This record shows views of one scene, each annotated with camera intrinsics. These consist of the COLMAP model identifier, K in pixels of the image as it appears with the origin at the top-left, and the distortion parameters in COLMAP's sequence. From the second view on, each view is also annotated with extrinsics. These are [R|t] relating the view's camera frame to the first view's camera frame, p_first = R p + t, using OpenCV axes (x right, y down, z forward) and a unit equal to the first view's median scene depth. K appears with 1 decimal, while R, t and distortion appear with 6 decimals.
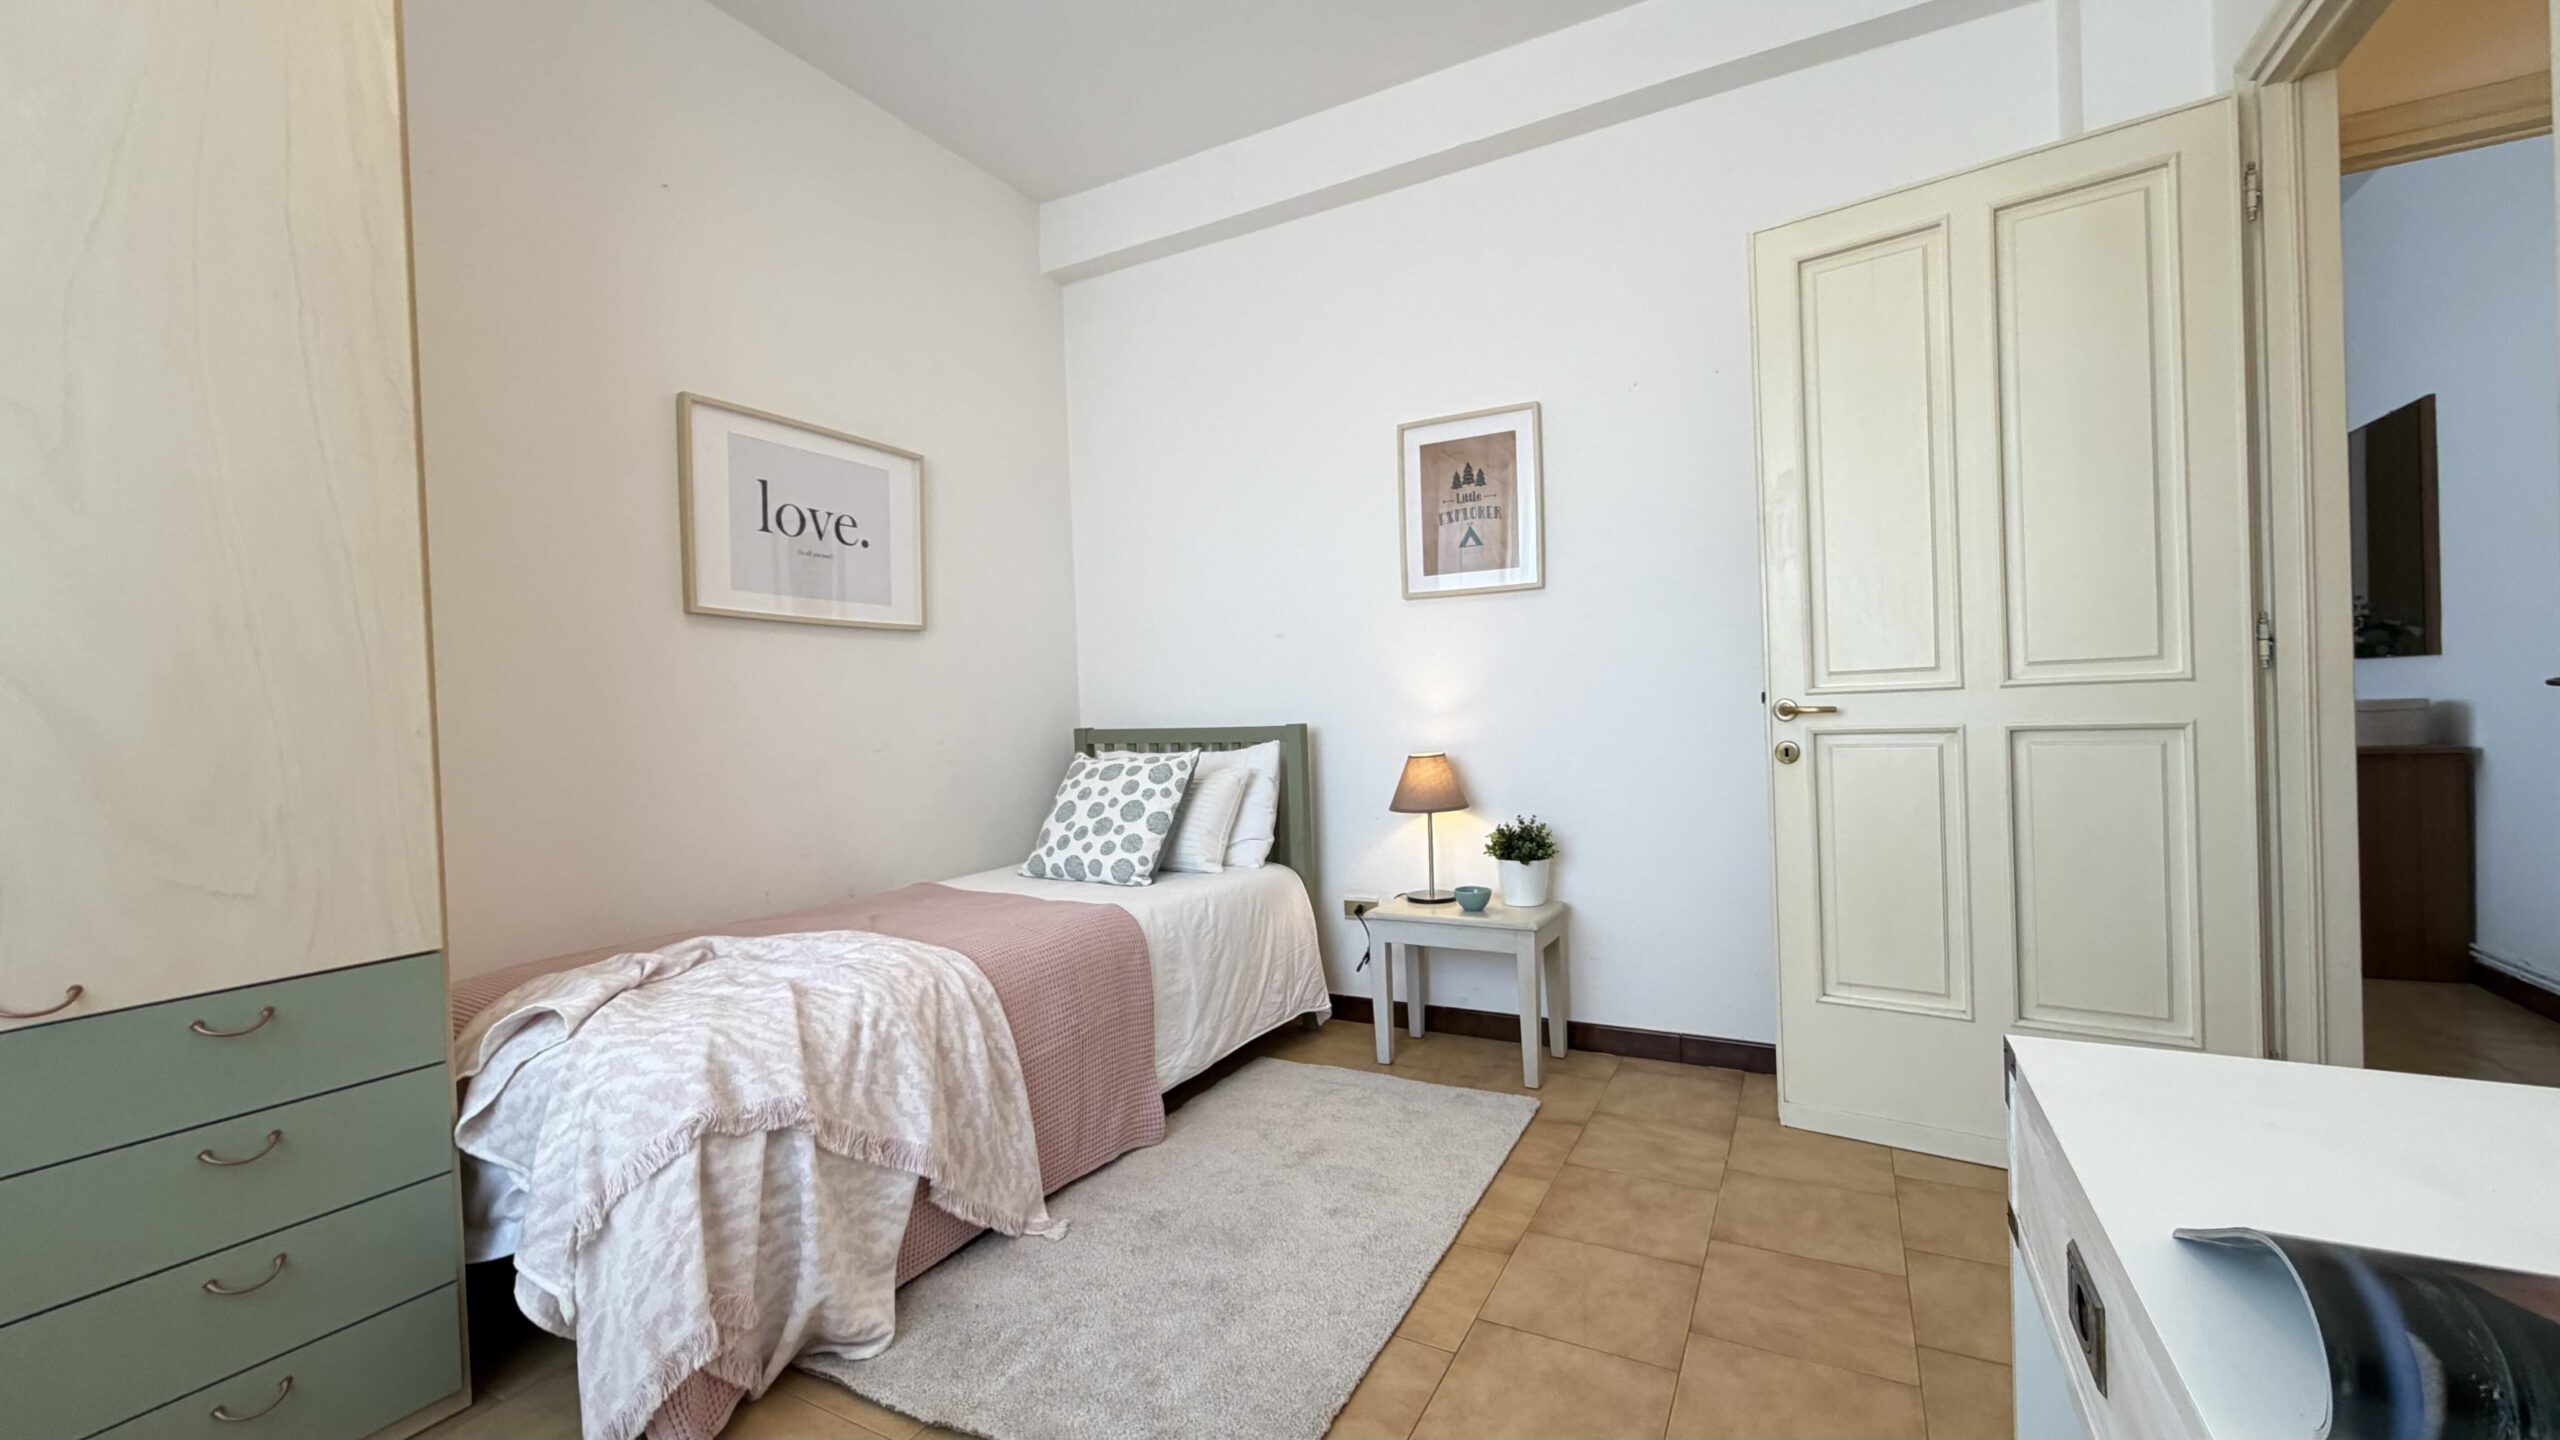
lens RADIAL K [[1025.0, 0, 1271.3], [0, 1025.0, 723.6], [0, 0, 1]] dist [-0.000093, 0.000090]
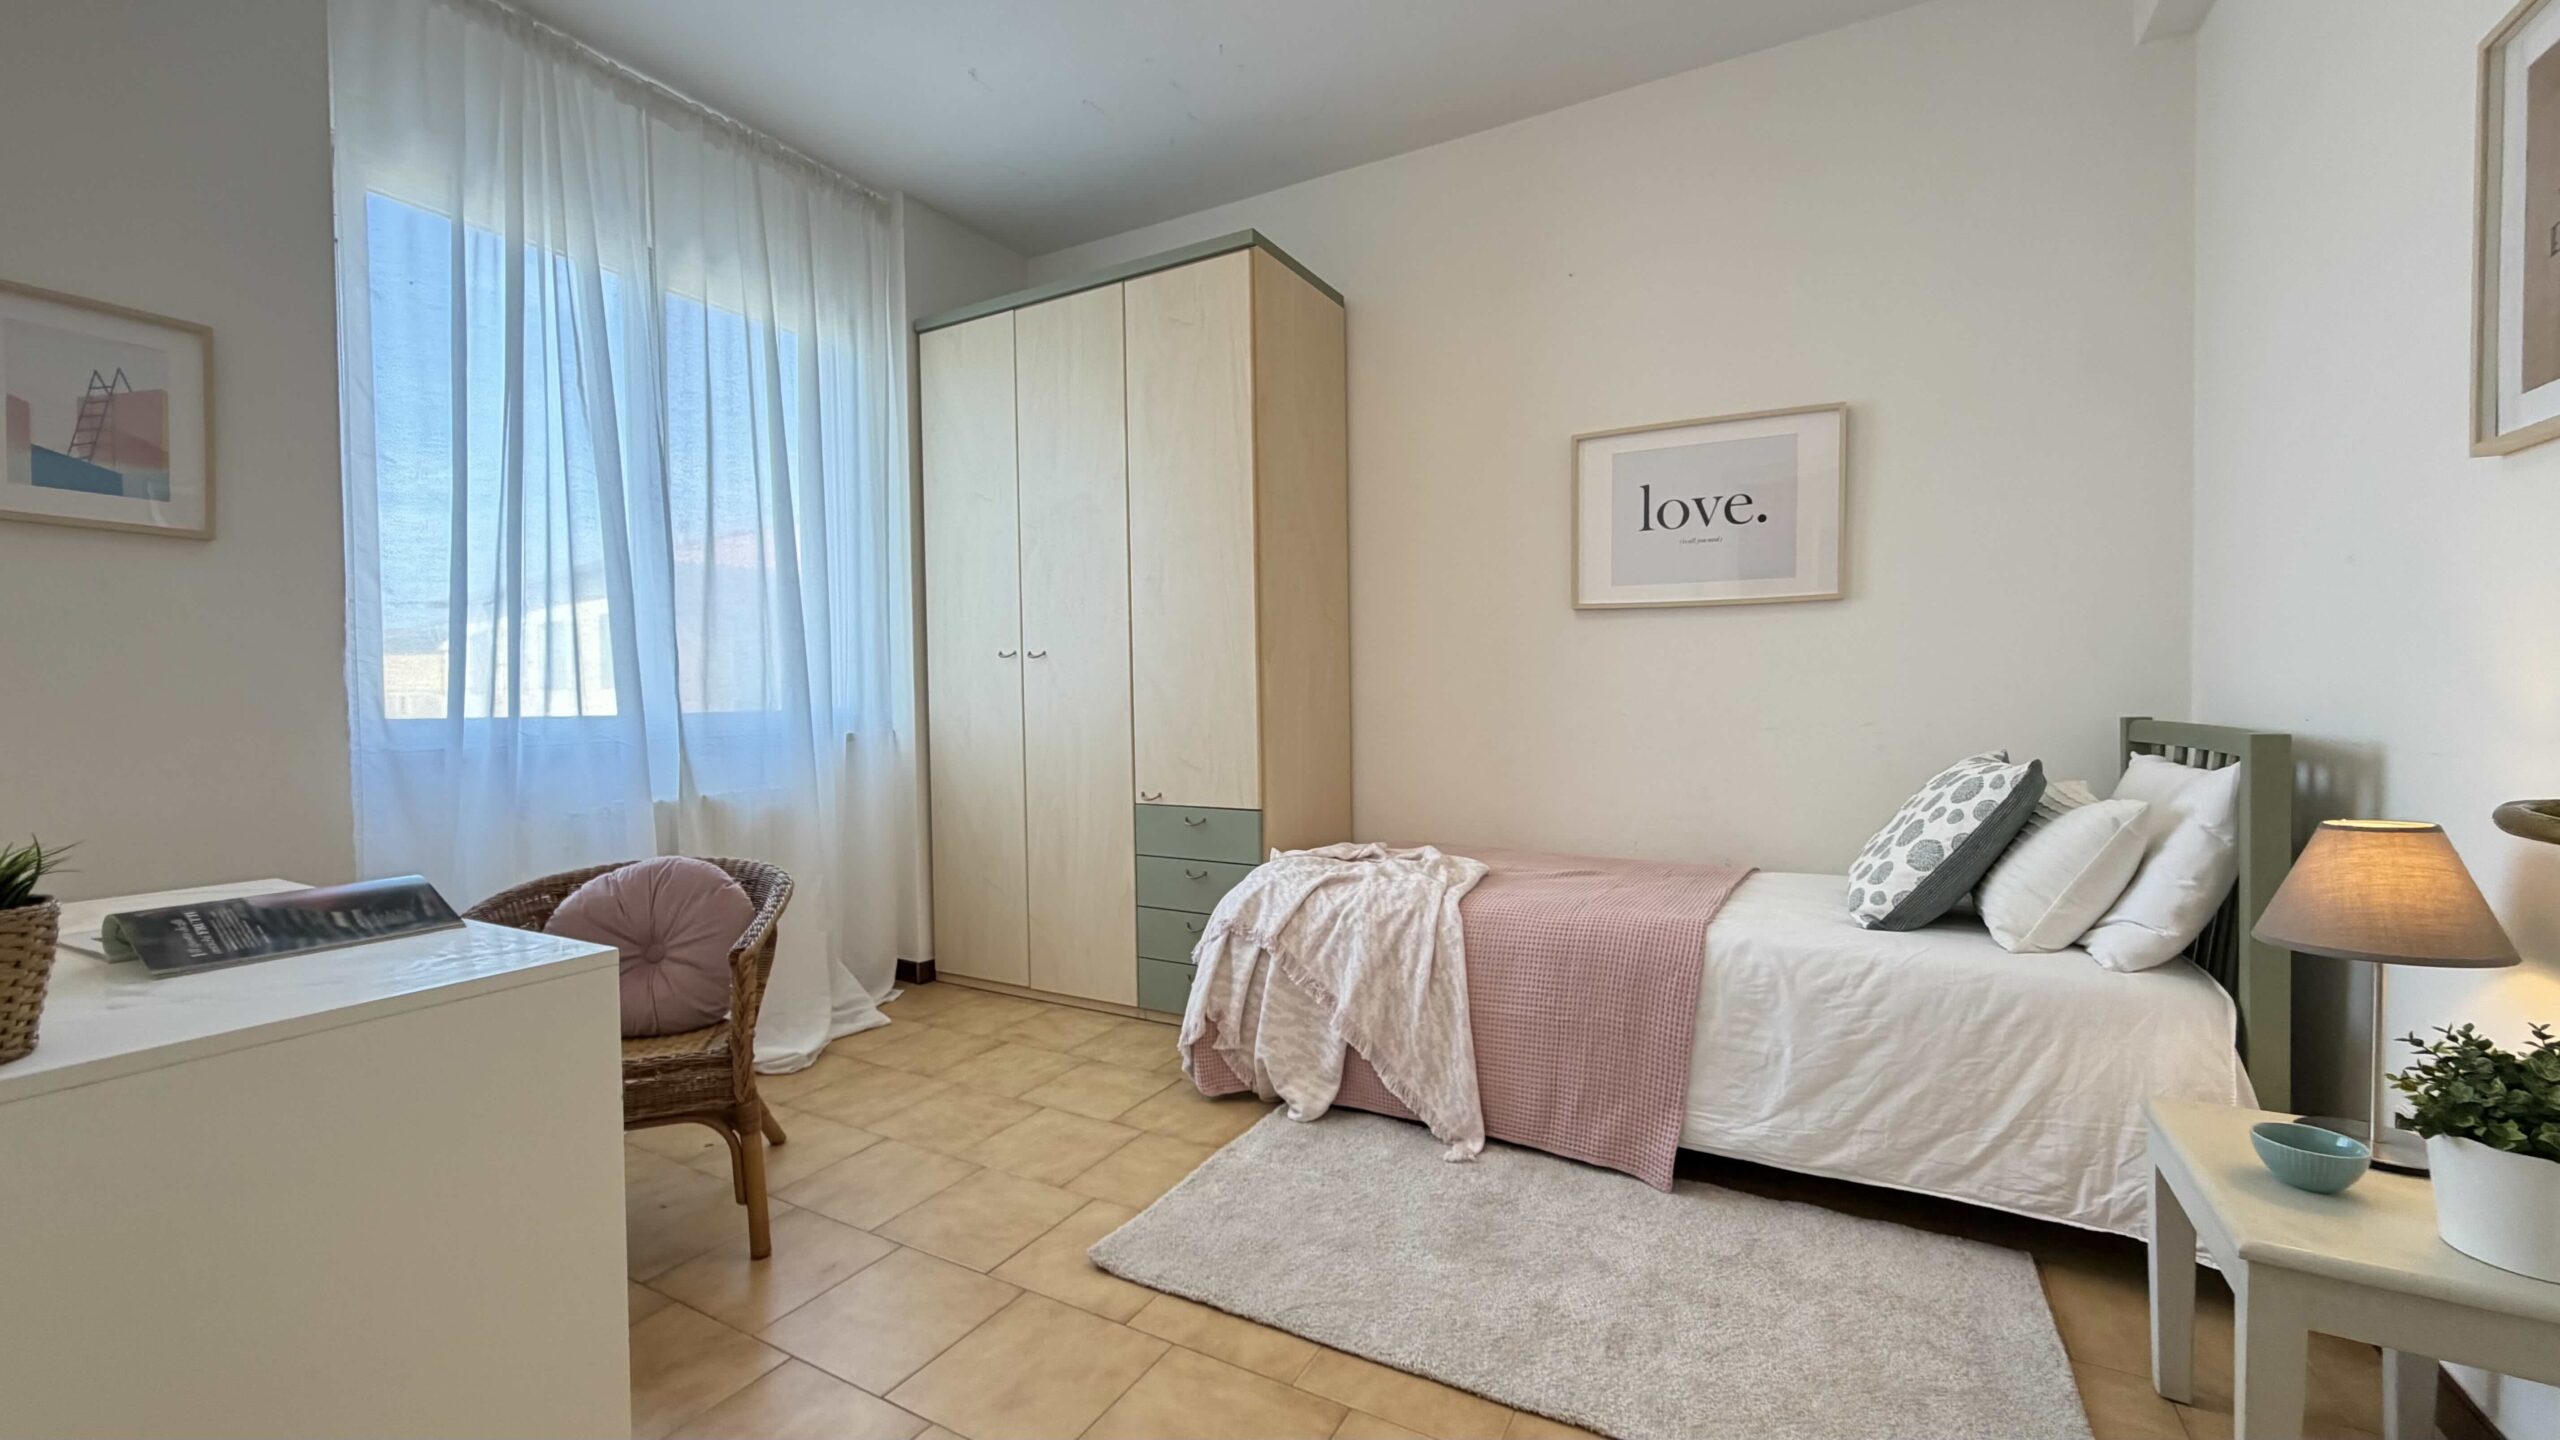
lens RADIAL K [[1017.6, 0, 1272.0], [0, 1017.6, 723.9], [0, 0, 1]] dist [0.000642, 0.000007]
pose [[-0.007925, 0.066658, -0.997744, 0.682250], [-0.005033, 0.997760, 0.066699, -0.046459], [0.999956, 0.005551, -0.007572, 0.611972]]
